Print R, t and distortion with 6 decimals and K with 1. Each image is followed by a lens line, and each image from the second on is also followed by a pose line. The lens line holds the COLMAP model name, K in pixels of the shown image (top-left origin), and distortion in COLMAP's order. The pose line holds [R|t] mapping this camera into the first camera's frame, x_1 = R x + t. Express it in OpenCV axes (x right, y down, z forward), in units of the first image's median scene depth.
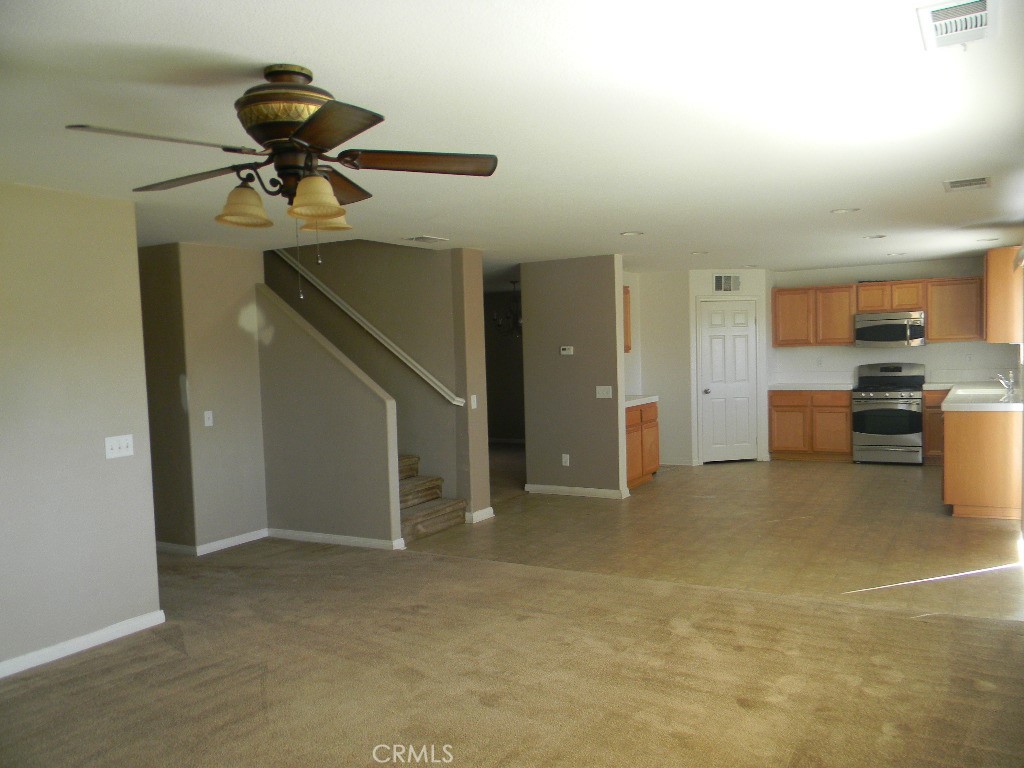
lens RADIAL K [[821.9, 0, 511.7], [0, 821.9, 392.4], [0, 0, 1]] dist [-0.001890, -0.009160]
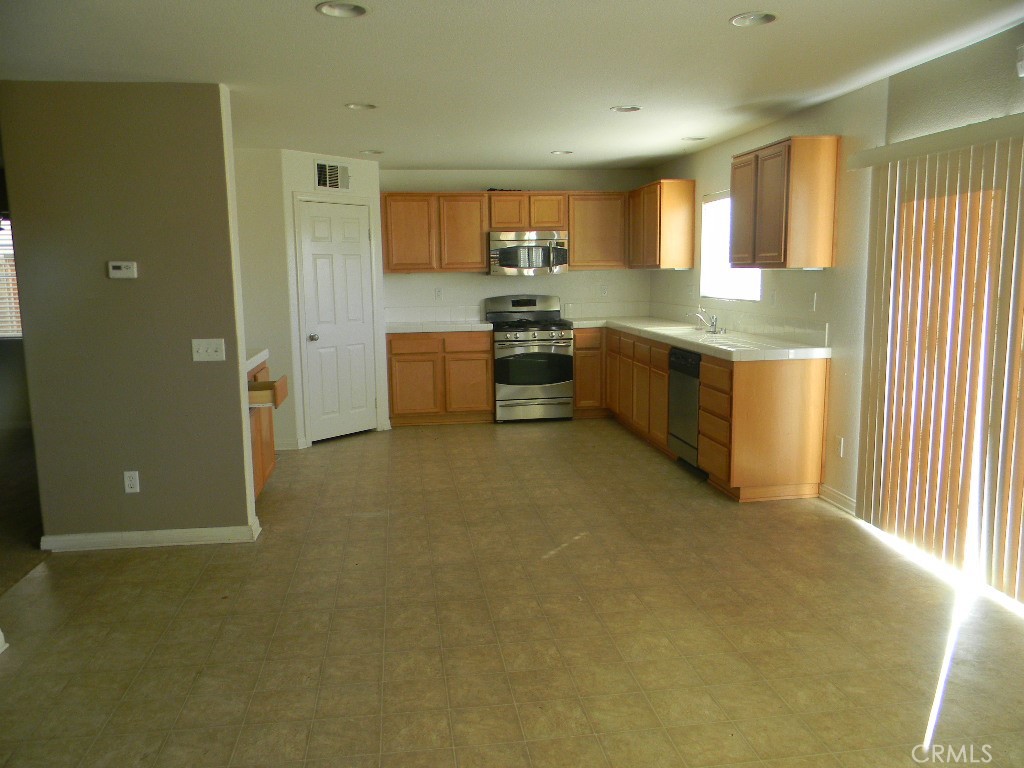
lens RADIAL K [[821.9, 0, 511.7], [0, 821.9, 392.4], [0, 0, 1]] dist [-0.001890, -0.009160]
pose [[0.787355, -0.072077, 0.612272, -0.049669], [0.021855, 0.995781, 0.089120, -0.012926], [-0.616113, -0.056788, 0.785608, 0.372008]]
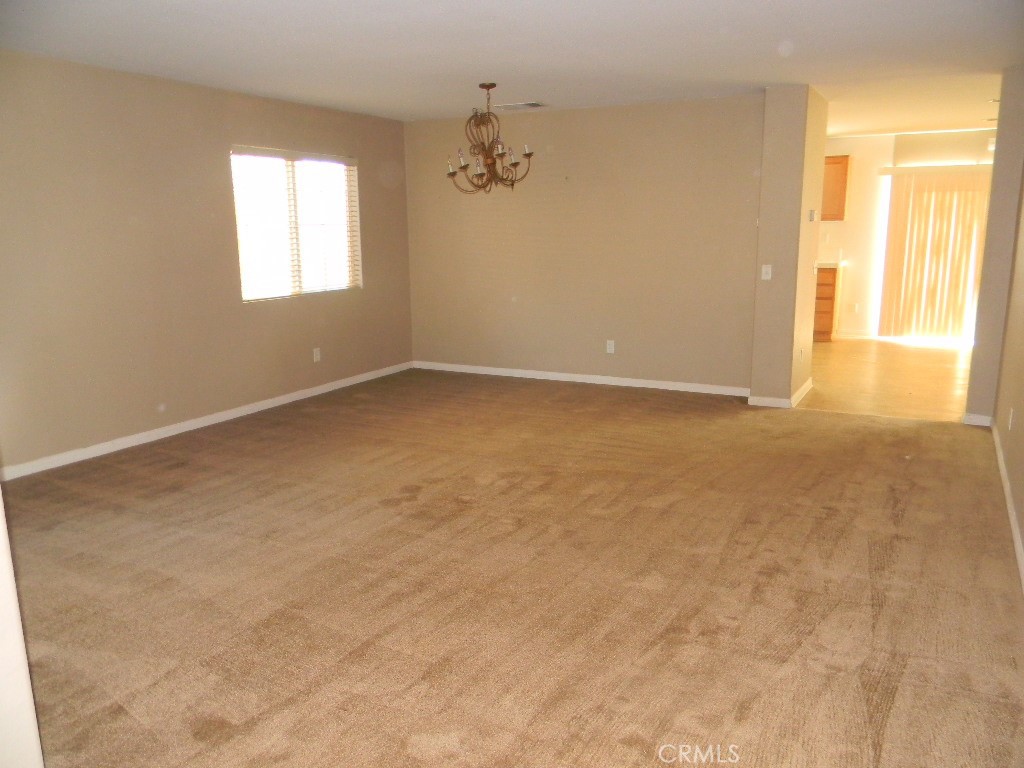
lens RADIAL K [[817.6, 0, 515.4], [0, 817.6, 401.9], [0, 0, 1]] dist [-0.000641, -0.001378]
pose [[-0.039721, -0.183166, 0.982279, -0.661629], [0.066373, 0.980400, 0.185500, -0.036900], [-0.997004, 0.072565, -0.026785, 1.149247]]
